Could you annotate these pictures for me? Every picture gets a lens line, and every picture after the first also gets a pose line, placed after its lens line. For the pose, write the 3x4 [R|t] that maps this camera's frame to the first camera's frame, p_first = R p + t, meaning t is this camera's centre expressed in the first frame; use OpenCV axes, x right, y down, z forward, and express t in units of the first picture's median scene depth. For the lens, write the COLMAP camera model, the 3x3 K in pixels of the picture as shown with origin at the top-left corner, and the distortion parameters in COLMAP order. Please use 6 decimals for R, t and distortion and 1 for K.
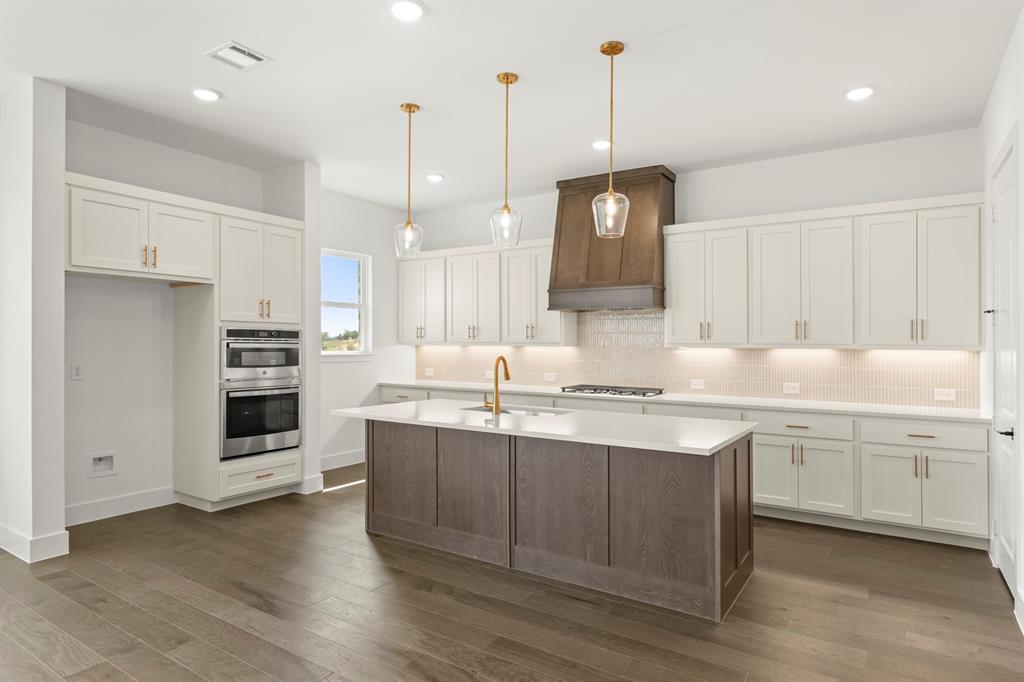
lens RADIAL K [[581.4, 0, 511.0], [0, 581.4, 345.9], [0, 0, 1]] dist [0.001757, 0.001209]
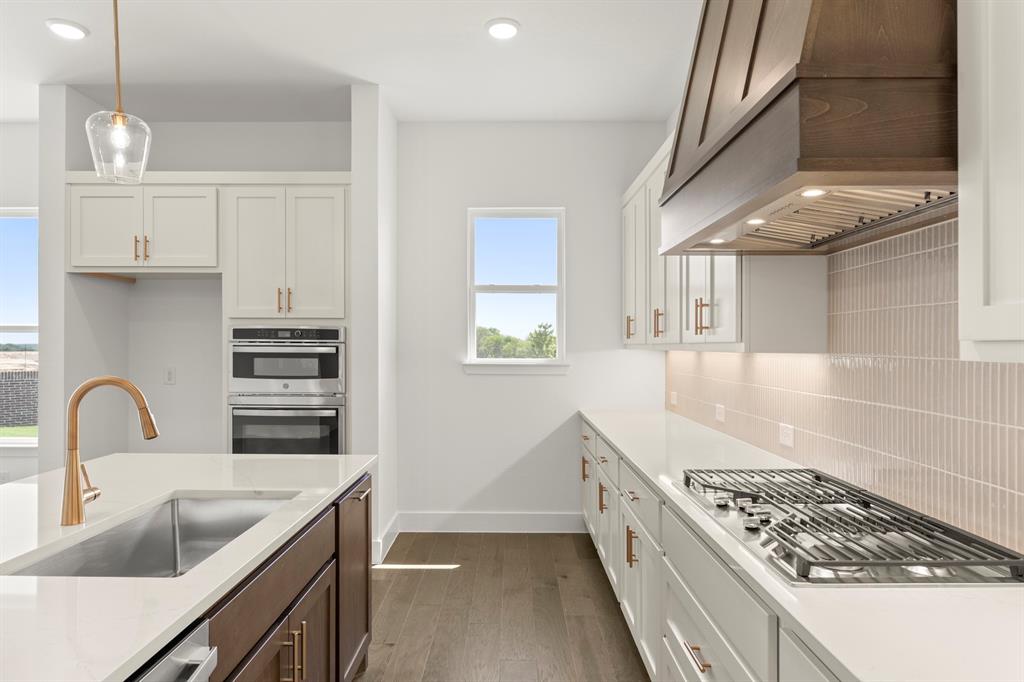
lens RADIAL K [[612.3, 0, 513.5], [0, 612.3, 351.2], [0, 0, 1]] dist [0.002821, 0.002270]
pose [[0.548771, 0.000298, -0.835973, 0.400023], [-0.003493, 0.999992, -0.001936, 0.001945], [0.835965, 0.003983, 0.548768, 0.837592]]
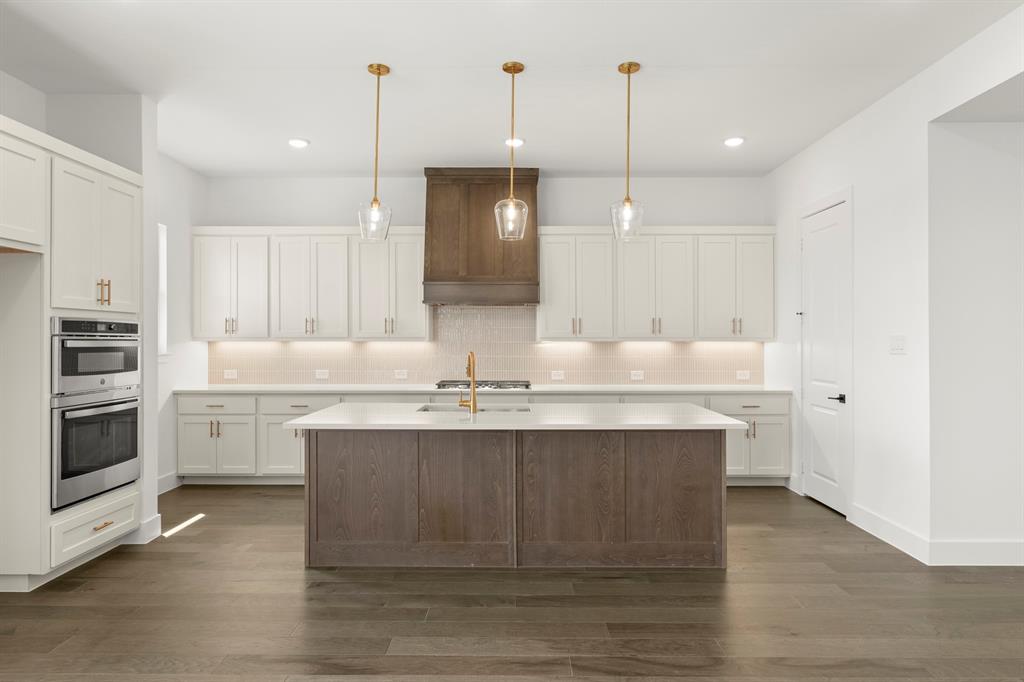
lens RADIAL K [[612.3, 0, 509.5], [0, 612.3, 341.9], [0, 0, 1]] dist [0.002821, 0.002270]
pose [[0.842933, -0.009084, 0.537941, -0.420186], [0.007486, 0.999959, 0.005155, -0.002998], [-0.537966, -0.000318, 0.842967, 0.100279]]
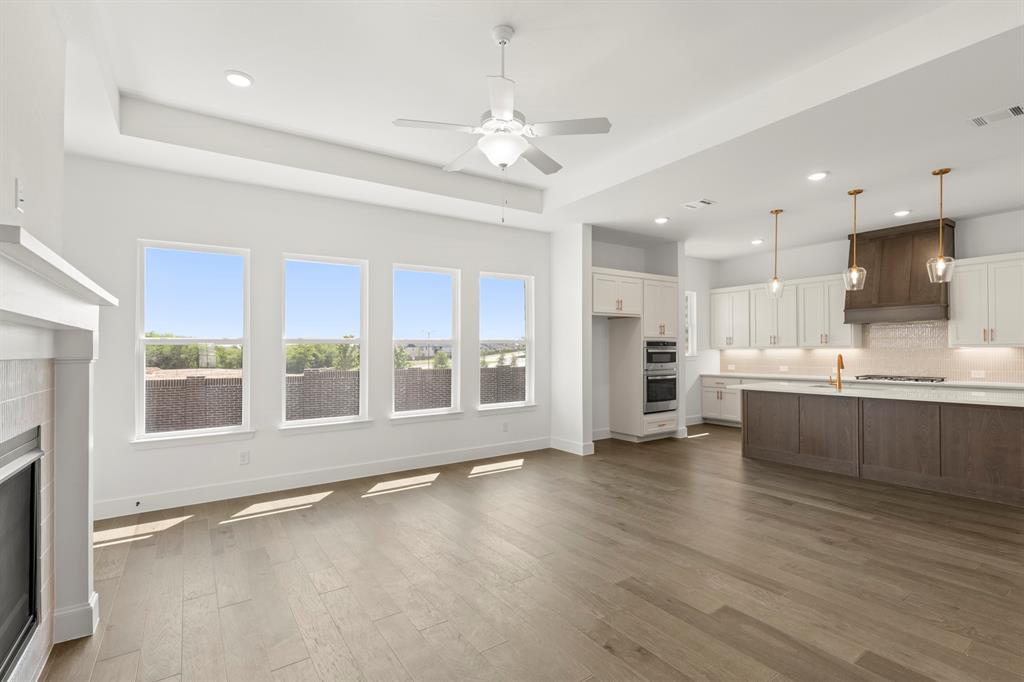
lens RADIAL K [[469.4, 0, 515.5], [0, 469.4, 356.7], [0, 0, 1]] dist [0.000248, -0.000118]
pose [[0.926521, -0.010910, -0.376085, -0.309188], [0.015045, 0.999854, 0.008060, -0.000353], [0.375942, -0.013126, 0.926550, -0.491063]]
